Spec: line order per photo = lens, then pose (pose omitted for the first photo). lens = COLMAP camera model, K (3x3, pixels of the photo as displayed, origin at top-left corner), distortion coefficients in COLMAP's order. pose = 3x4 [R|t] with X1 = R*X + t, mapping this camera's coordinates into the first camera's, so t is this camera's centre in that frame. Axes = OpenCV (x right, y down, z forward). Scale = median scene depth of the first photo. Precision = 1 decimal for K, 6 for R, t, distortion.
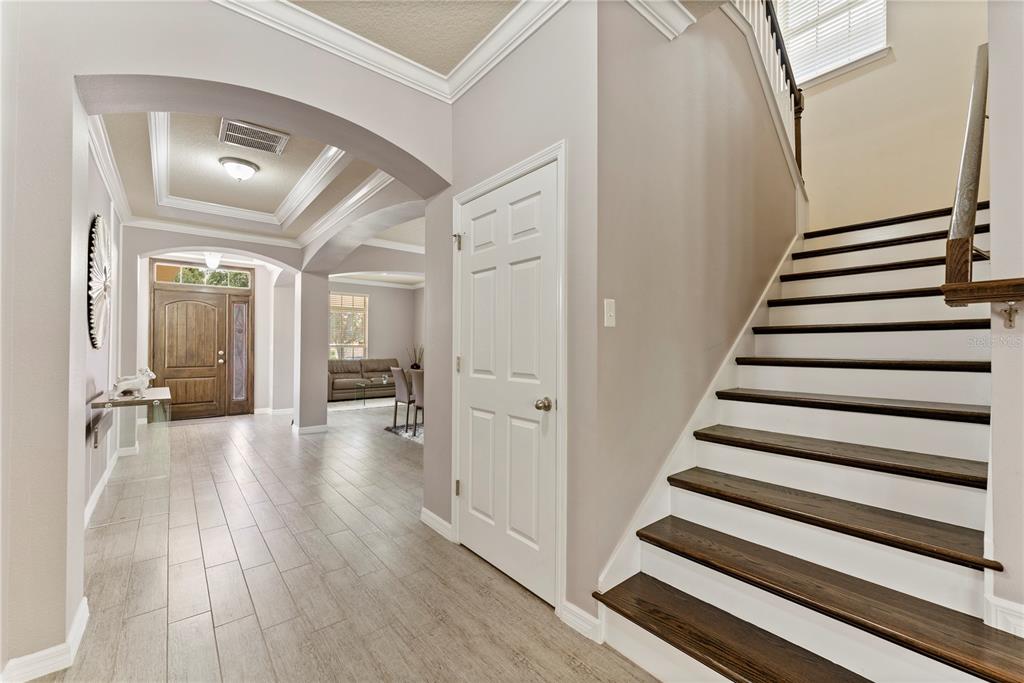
lens RADIAL K [[415.8, 0, 513.9], [0, 415.8, 340.4], [0, 0, 1]] dist [0.000404, 0.000015]
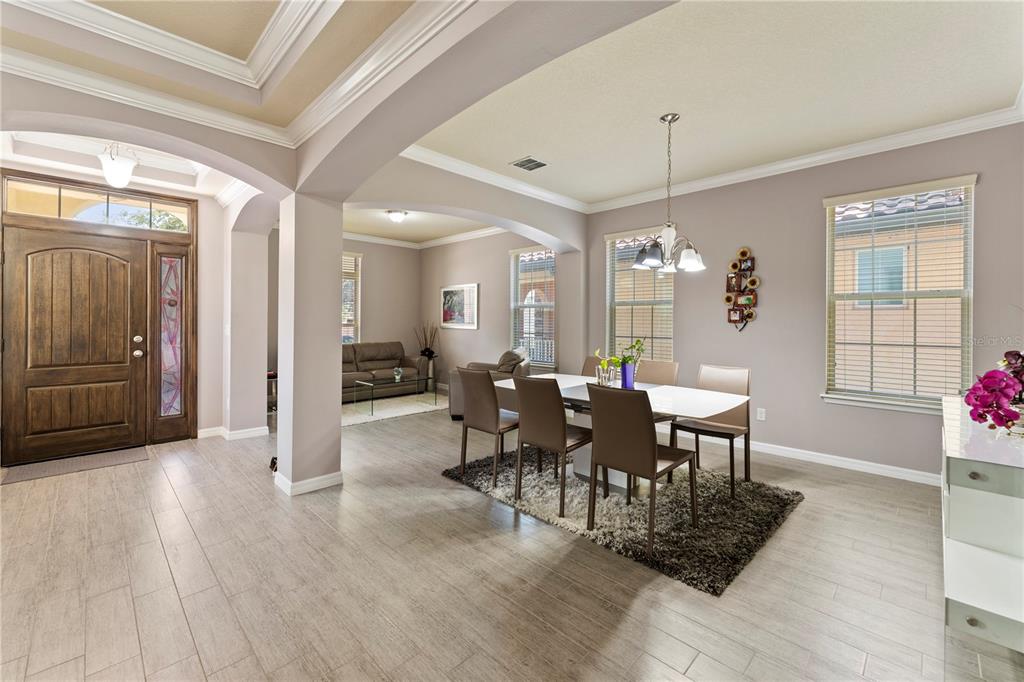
lens RADIAL K [[415.8, 0, 511.7], [0, 415.8, 320.2], [0, 0, 1]] dist [0.000404, 0.000015]
pose [[0.994694, 0.004158, 0.102790, -0.237243], [-0.005589, 0.999891, 0.013630, -0.008164], [-0.102722, -0.014133, 0.994610, 0.358853]]
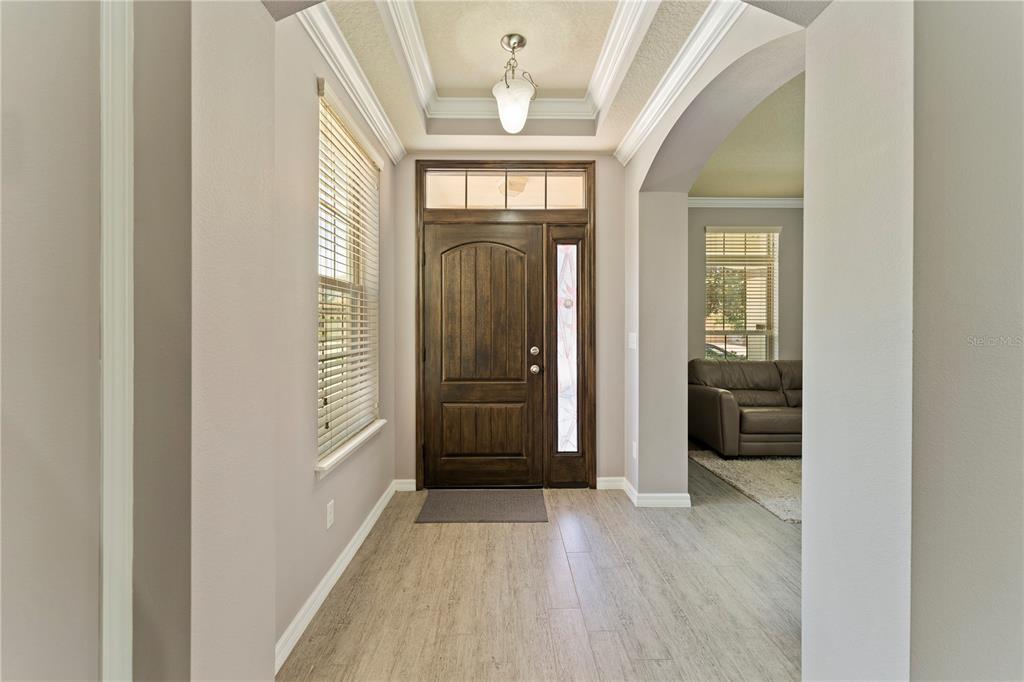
lens RADIAL K [[415.8, 0, 520.3], [0, 415.8, 325.3], [0, 0, 1]] dist [0.000404, 0.000015]
pose [[0.795158, -0.003259, -0.606393, -0.435877], [0.010458, 0.999911, 0.008340, -0.002858], [0.606312, -0.012973, 0.795121, 0.622717]]
